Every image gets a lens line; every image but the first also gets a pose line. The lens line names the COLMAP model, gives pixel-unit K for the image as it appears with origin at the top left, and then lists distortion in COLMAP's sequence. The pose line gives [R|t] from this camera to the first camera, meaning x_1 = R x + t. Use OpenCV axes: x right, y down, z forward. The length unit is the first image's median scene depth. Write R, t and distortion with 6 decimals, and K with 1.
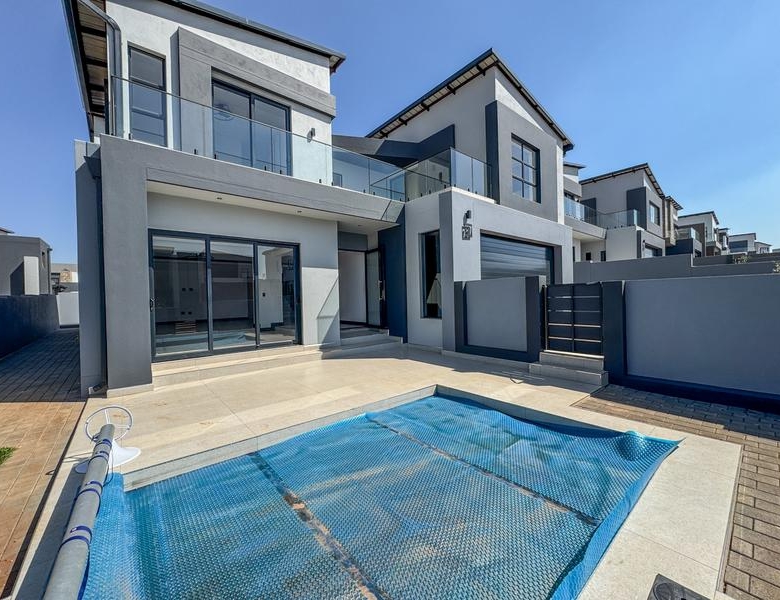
lens RADIAL K [[317.9, 0, 386.2], [0, 317.9, 296.8], [0, 0, 1]] dist [-0.000953, -0.000410]
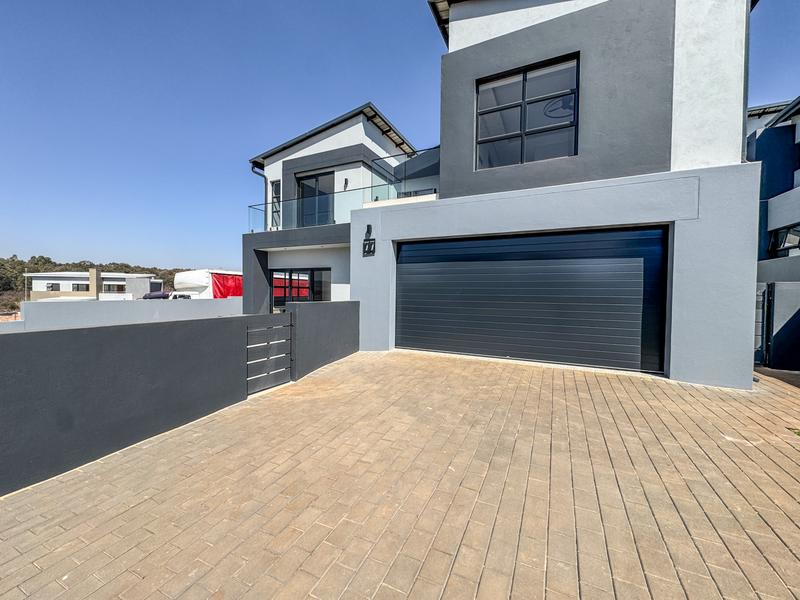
lens RADIAL K [[318.7, 0, 399.8], [0, 318.7, 298.9], [0, 0, 1]] dist [-0.003199, 0.000526]
pose [[0.411838, 0.047527, -0.910017, 1.218020], [-0.021240, 0.998868, 0.042555, -0.099008], [0.911009, 0.001803, 0.412382, 0.726604]]
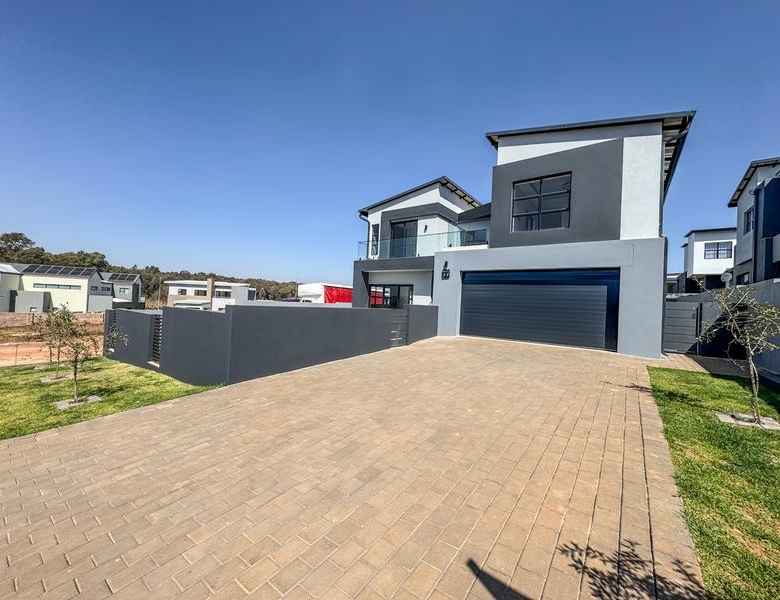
lens RADIAL K [[317.9, 0, 388.9], [0, 317.9, 301.8], [0, 0, 1]] dist [-0.000953, -0.000410]
pose [[0.229604, 0.028222, -0.972875, 1.832436], [-0.052830, 0.998467, 0.016496, -0.083939], [0.971849, 0.047609, 0.230743, 0.378539]]
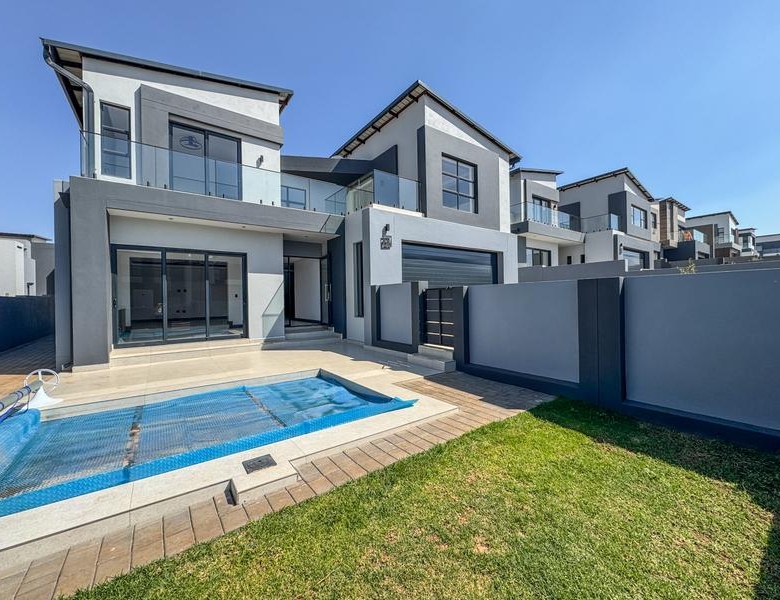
lens RADIAL K [[317.9, 0, 386.5], [0, 317.9, 296.4], [0, 0, 1]] dist [-0.000953, -0.000410]
pose [[0.997556, 0.005291, -0.069677, 0.354770], [-0.005718, 0.999966, -0.005930, -0.001279], [0.069643, 0.006314, 0.997552, -0.161365]]
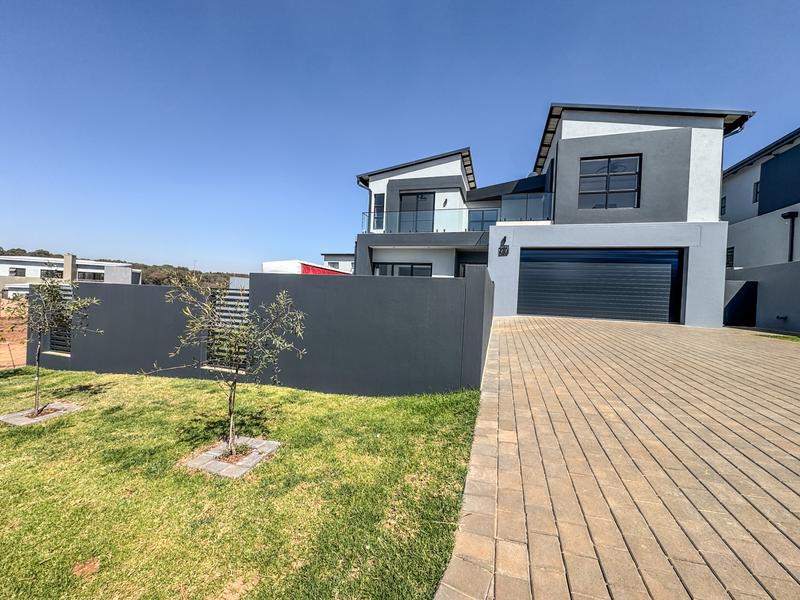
lens RADIAL K [[318.7, 0, 399.5], [0, 318.7, 299.4], [0, 0, 1]] dist [-0.003199, 0.000526]
pose [[0.544607, 0.054726, -0.836904, 1.312332], [-0.057692, 0.997950, 0.027714, 0.009956], [0.836705, 0.033189, 0.546648, -0.225718]]
